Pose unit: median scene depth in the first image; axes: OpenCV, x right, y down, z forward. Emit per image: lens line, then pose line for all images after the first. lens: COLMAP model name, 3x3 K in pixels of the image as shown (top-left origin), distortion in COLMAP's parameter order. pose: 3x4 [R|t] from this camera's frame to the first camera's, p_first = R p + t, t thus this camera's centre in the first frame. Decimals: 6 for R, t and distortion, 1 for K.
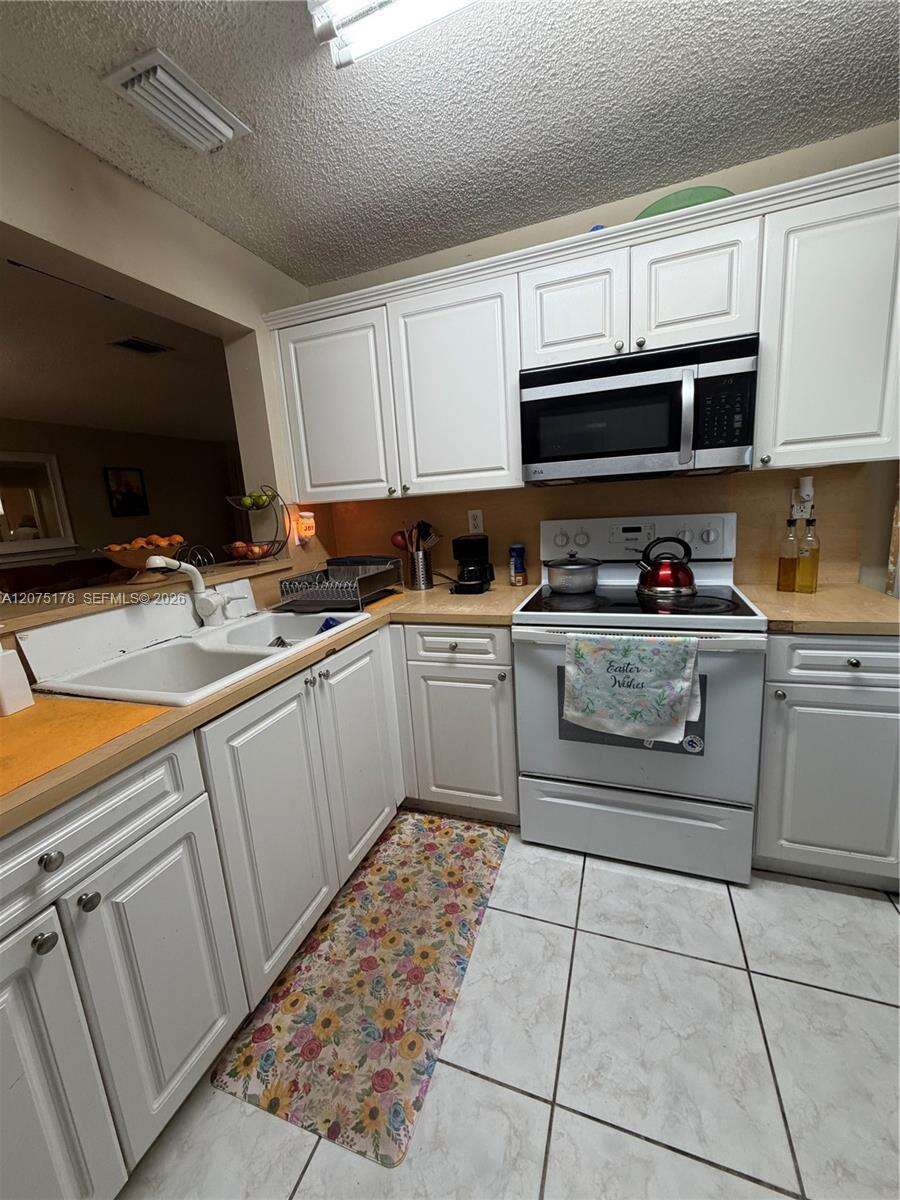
lens RADIAL K [[478.8, 0, 450.0], [0, 478.8, 600.0], [0, 0, 1]] dist [-0.003175, 0.000220]
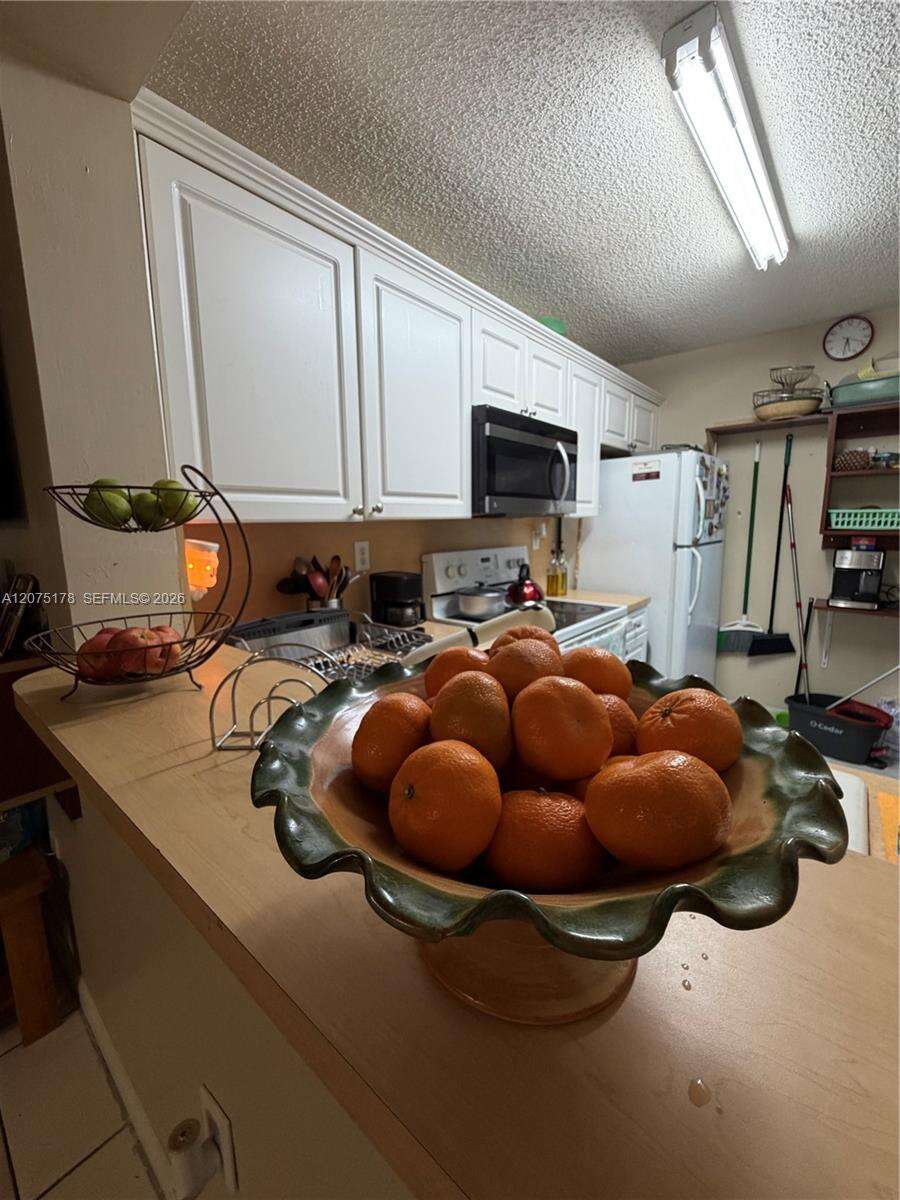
lens RADIAL K [[478.8, 0, 450.0], [0, 478.8, 600.0], [0, 0, 1]] dist [-0.003175, 0.000220]
pose [[0.335042, -0.094884, 0.937413, -0.737481], [0.180038, 0.983031, 0.035154, -0.103779], [-0.924842, 0.156992, 0.346439, 0.666265]]
